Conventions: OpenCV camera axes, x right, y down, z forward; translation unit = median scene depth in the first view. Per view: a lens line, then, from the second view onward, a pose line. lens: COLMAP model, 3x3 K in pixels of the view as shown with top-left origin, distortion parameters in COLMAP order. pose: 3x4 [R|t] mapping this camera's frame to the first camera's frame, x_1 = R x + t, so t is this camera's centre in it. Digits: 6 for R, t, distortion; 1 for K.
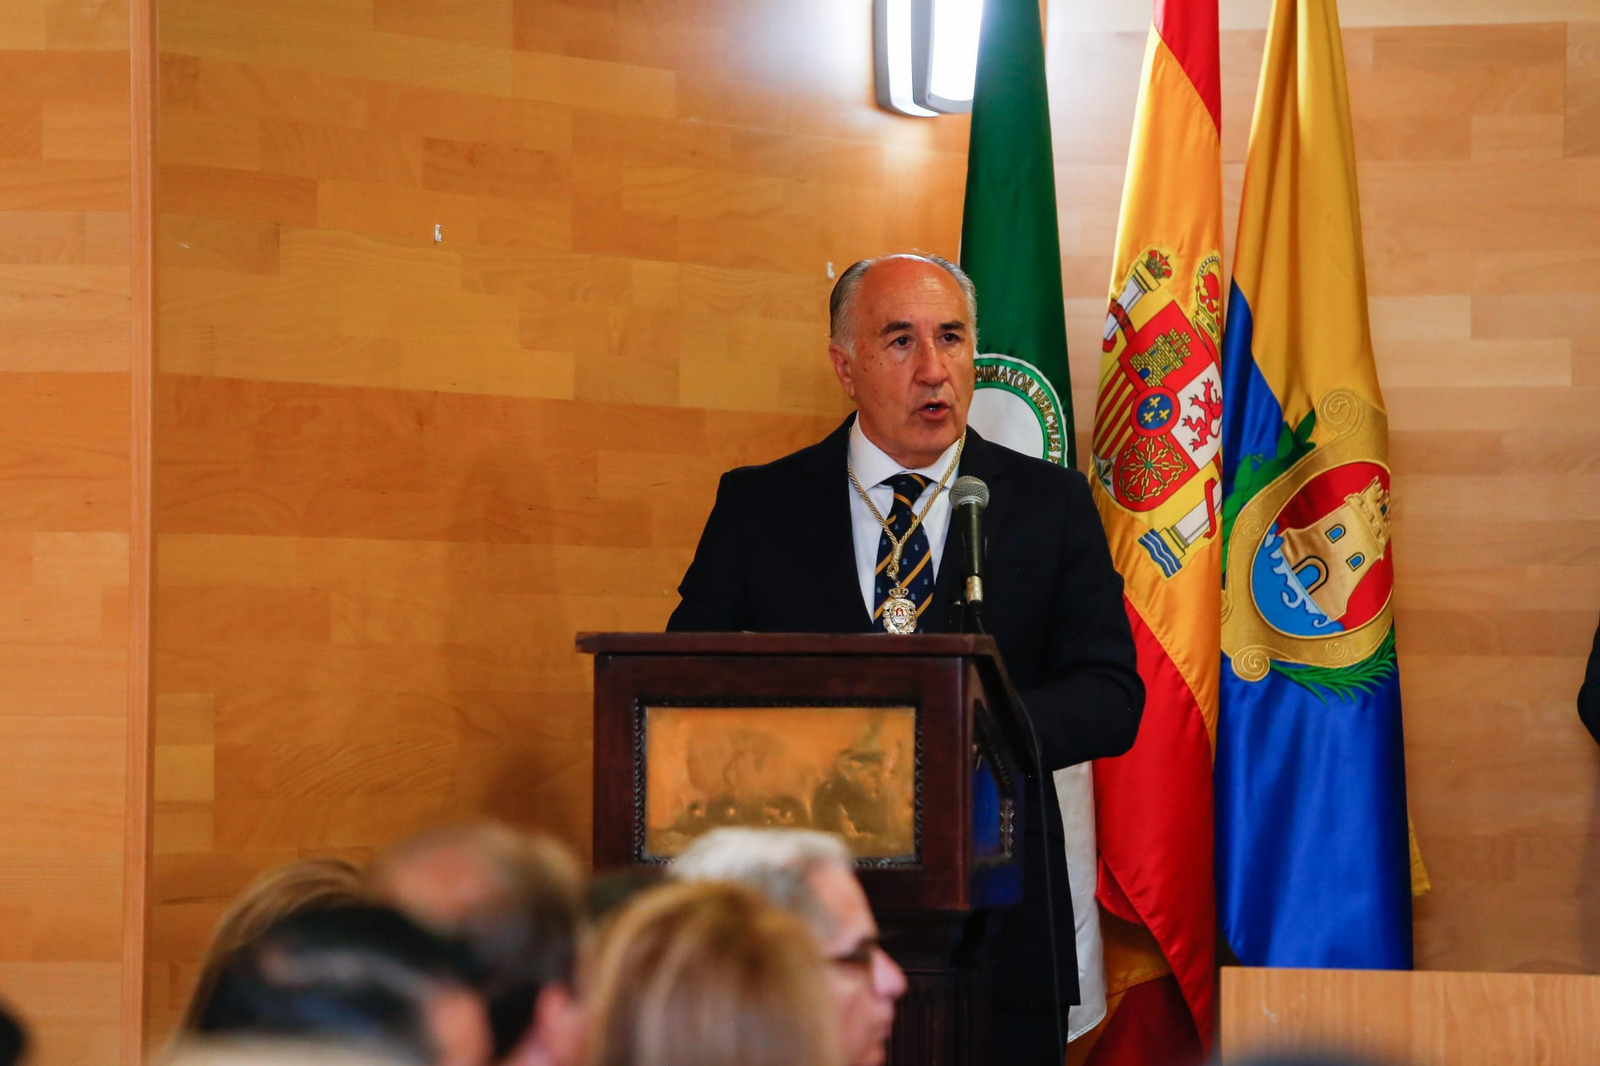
lens RADIAL K [[8281.4, 0, 800.5], [0, 8281.4, 533.1], [0, 0, 1]] dist [1.346417, -17.570274]
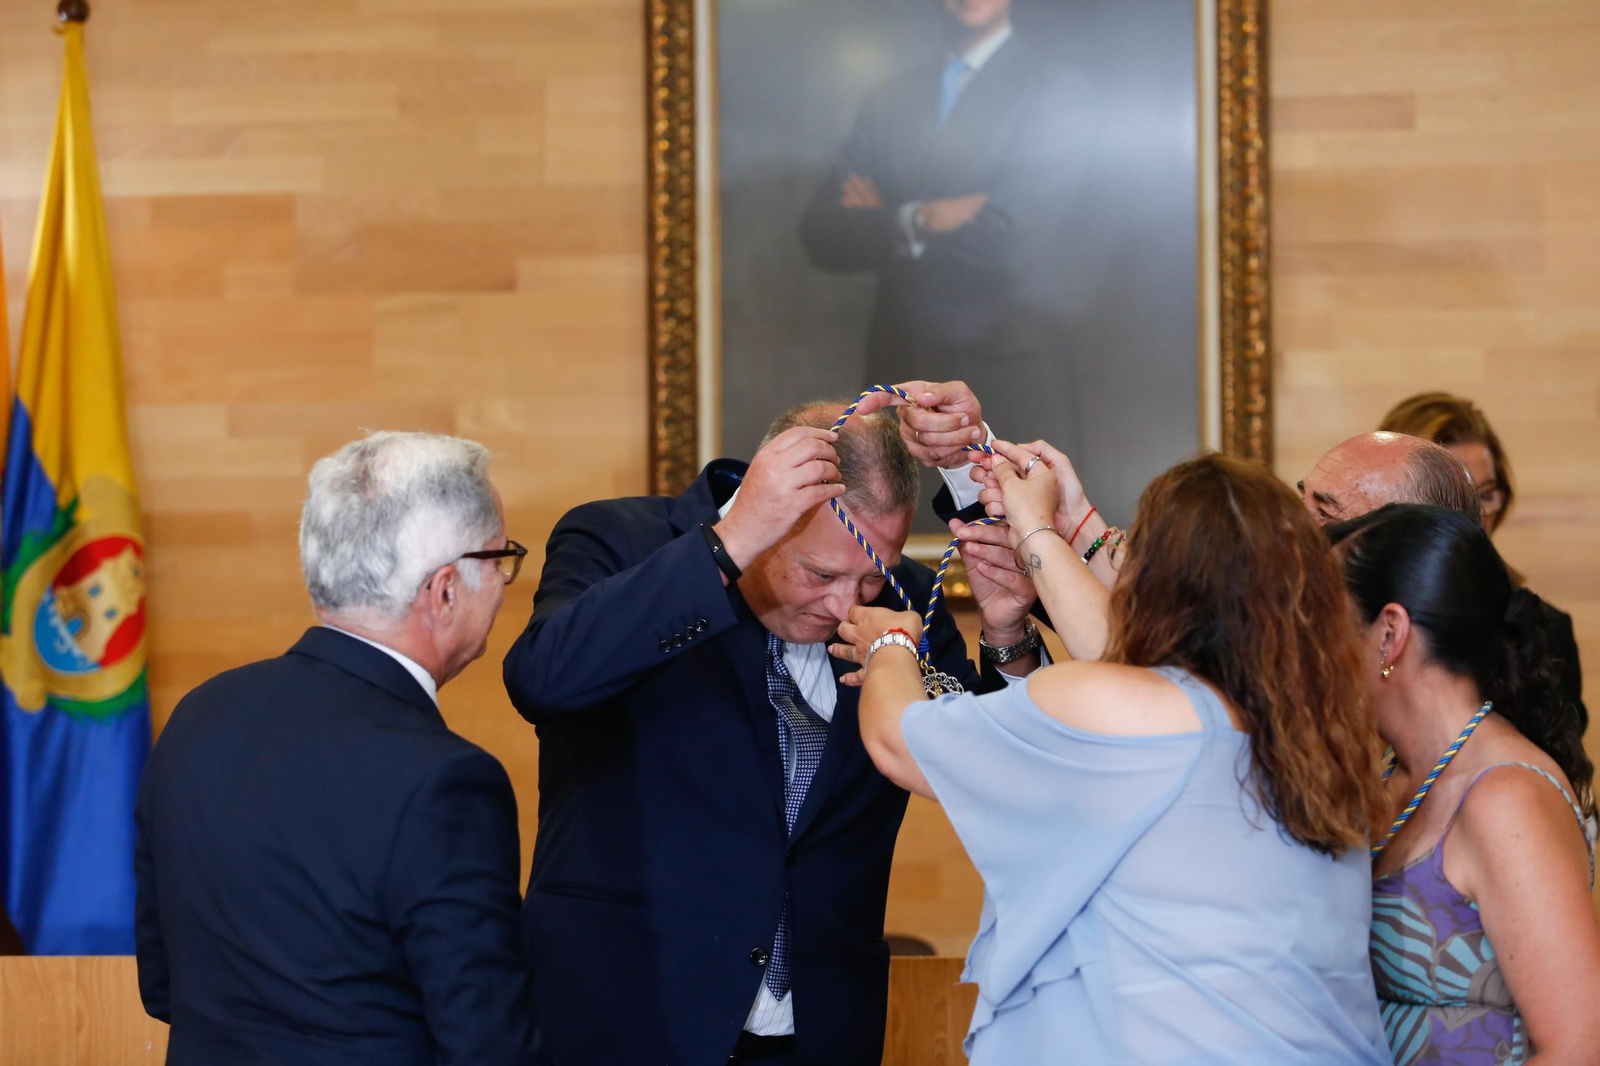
lens RADIAL K [[4973.0, 0, 800.0], [0, 4973.0, 533.0], [0, 0, 1]] dist [0.033012, 1.775388]
pose [[0.997796, -0.009230, 0.065708, 0.121713], [0.010387, 0.999796, -0.017296, 0.005295], [-0.065535, 0.017941, 0.997689, 0.247129]]
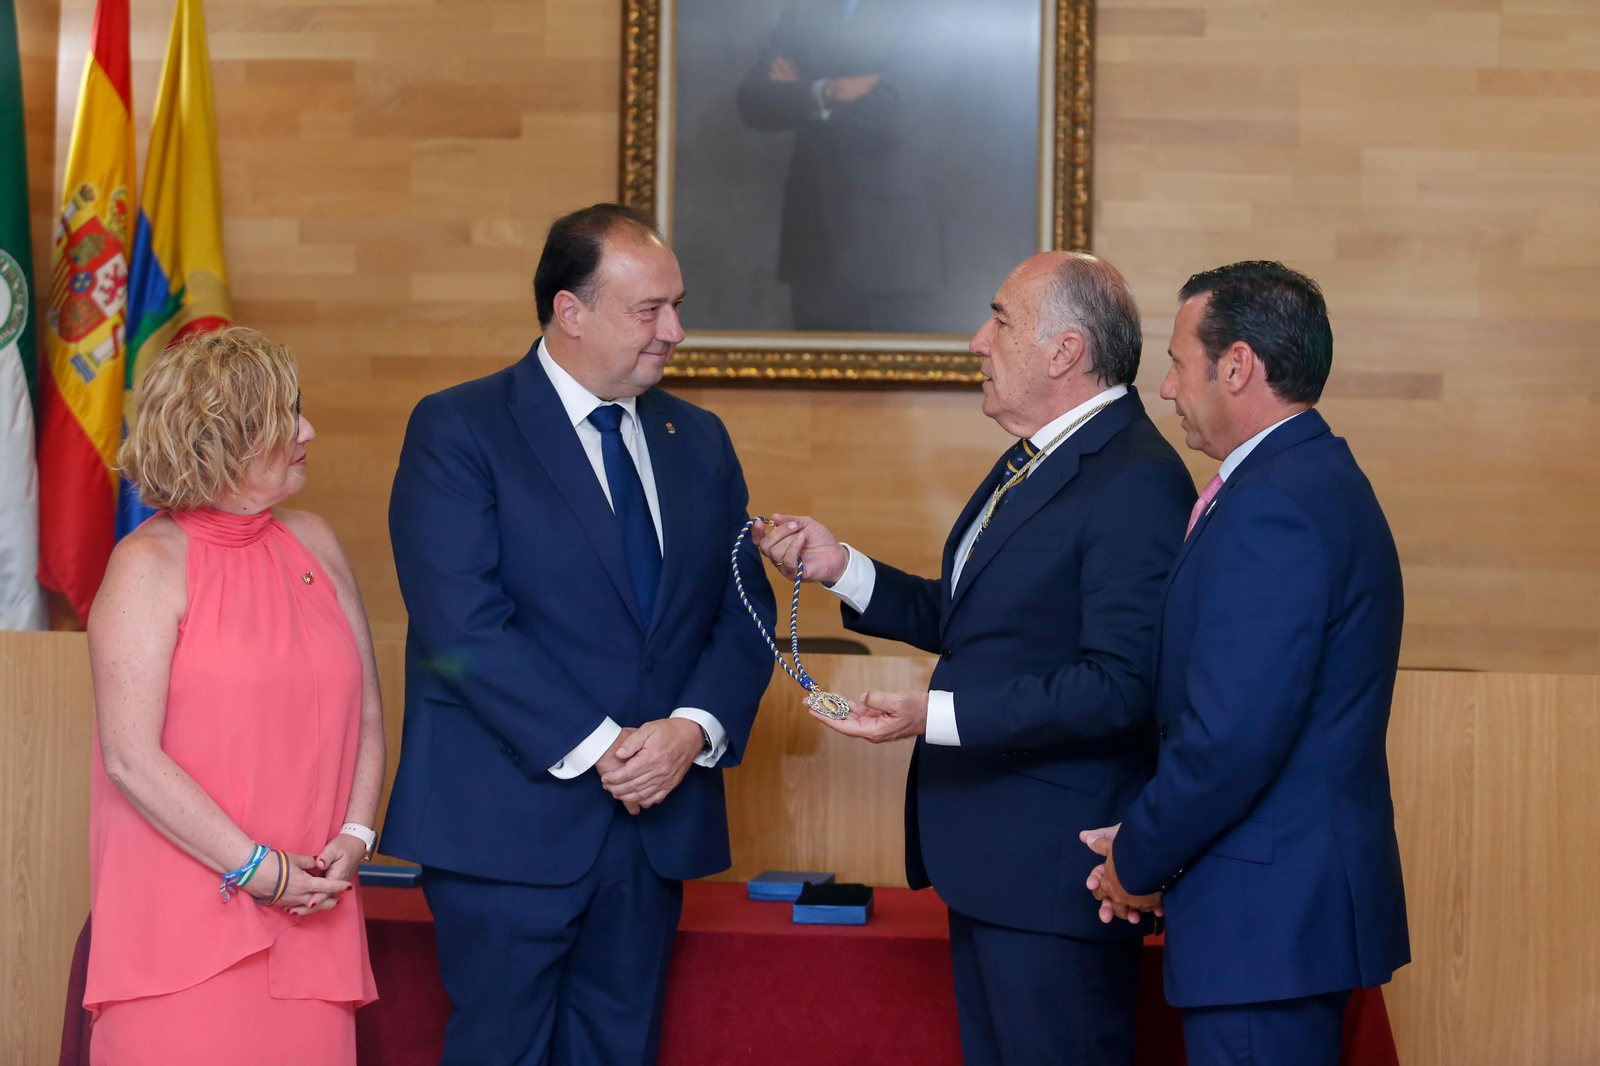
lens RADIAL K [[3666.3, 0, 800.0], [0, 3666.3, 533.0], [0, 0, 1]] dist [-0.267050, 0.653884]
pose [[0.995846, 0.013732, 0.090013, 0.119854], [-0.017195, 0.999137, 0.037809, 0.005330], [-0.089417, -0.039199, 0.995223, 0.270637]]
